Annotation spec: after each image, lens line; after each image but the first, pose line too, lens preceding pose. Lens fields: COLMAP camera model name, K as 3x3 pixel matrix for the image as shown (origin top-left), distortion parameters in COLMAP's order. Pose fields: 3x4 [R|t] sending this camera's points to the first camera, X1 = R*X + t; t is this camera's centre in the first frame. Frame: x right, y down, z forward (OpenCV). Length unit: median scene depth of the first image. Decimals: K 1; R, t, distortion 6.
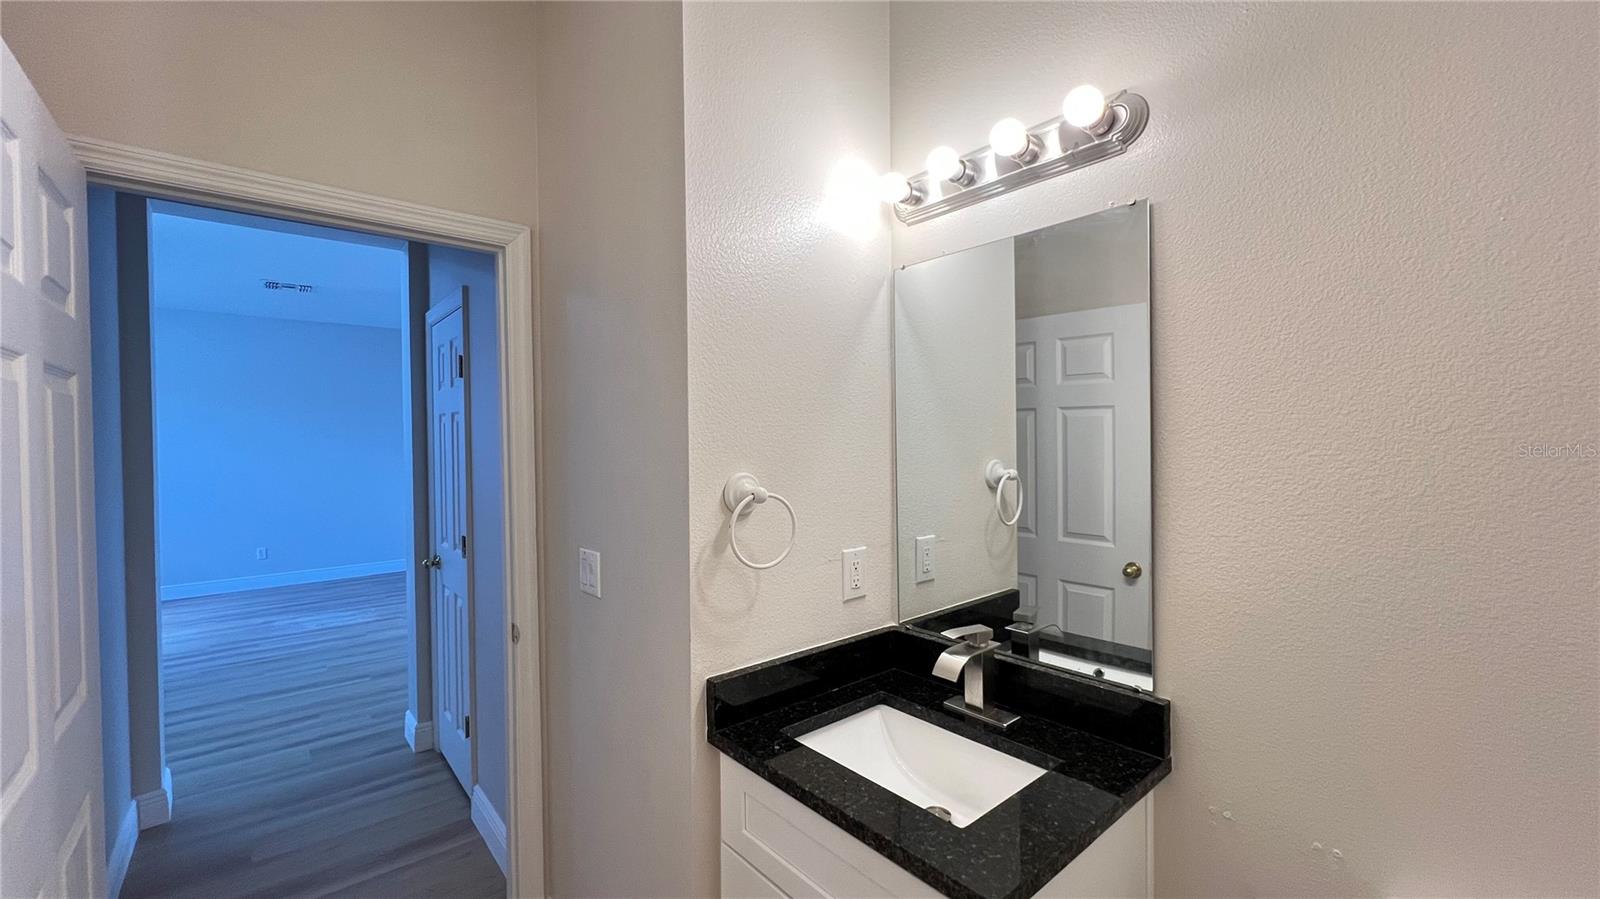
lens RADIAL K [[639.7, 0, 793.9], [0, 639.7, 449.2], [0, 0, 1]] dist [0.000109, 0.000336]
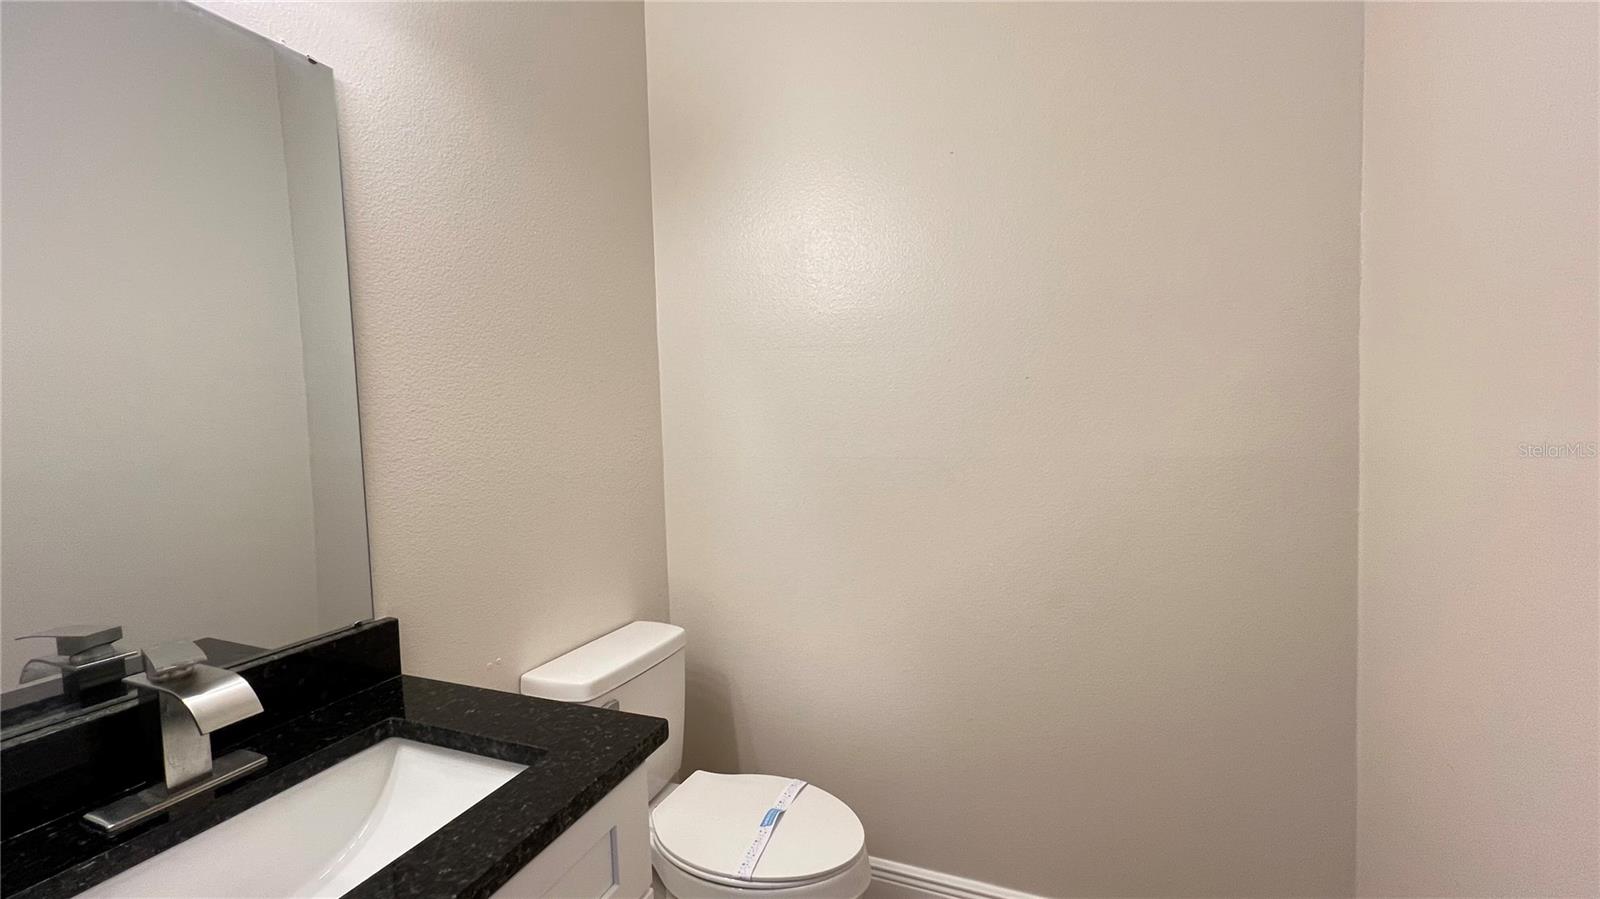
lens RADIAL K [[639.7, 0, 793.9], [0, 639.7, 449.2], [0, 0, 1]] dist [0.000109, 0.000336]
pose [[-0.468111, -0.020540, 0.883431, -0.628323], [0.051779, 0.997375, 0.050625, 0.141826], [-0.882151, 0.069442, -0.465819, 1.024934]]
